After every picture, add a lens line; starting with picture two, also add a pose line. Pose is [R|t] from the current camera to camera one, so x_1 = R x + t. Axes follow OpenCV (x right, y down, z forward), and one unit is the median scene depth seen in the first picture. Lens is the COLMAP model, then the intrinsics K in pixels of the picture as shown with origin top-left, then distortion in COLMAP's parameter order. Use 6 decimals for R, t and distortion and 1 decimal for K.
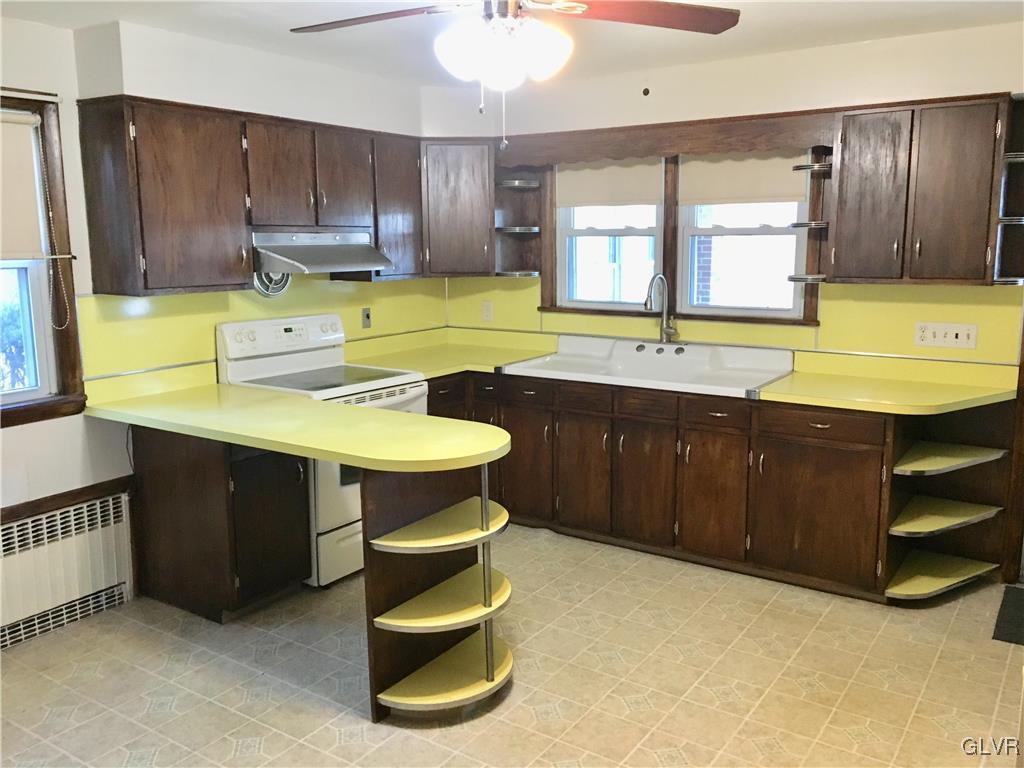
lens RADIAL K [[869.5, 0, 511.7], [0, 869.5, 373.7], [0, 0, 1]] dist [0.064991, -0.065371]
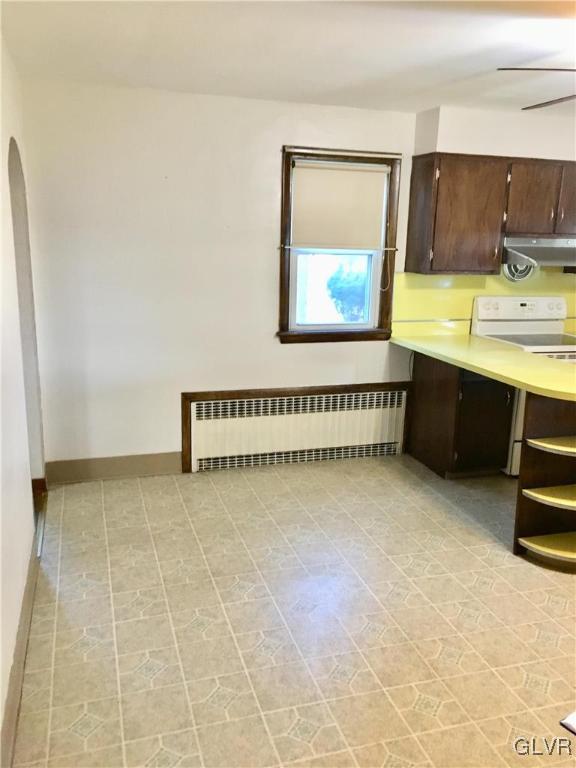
lens RADIAL K [[652.1, 0, 288.0], [0, 652.1, 384.0], [0, 0, 1]] dist [0.064991, -0.065371]
pose [[0.778306, 0.165535, -0.605672, 0.154517], [-0.128499, 0.986198, 0.104412, 0.020476], [0.614596, -0.003436, 0.788835, -0.142985]]
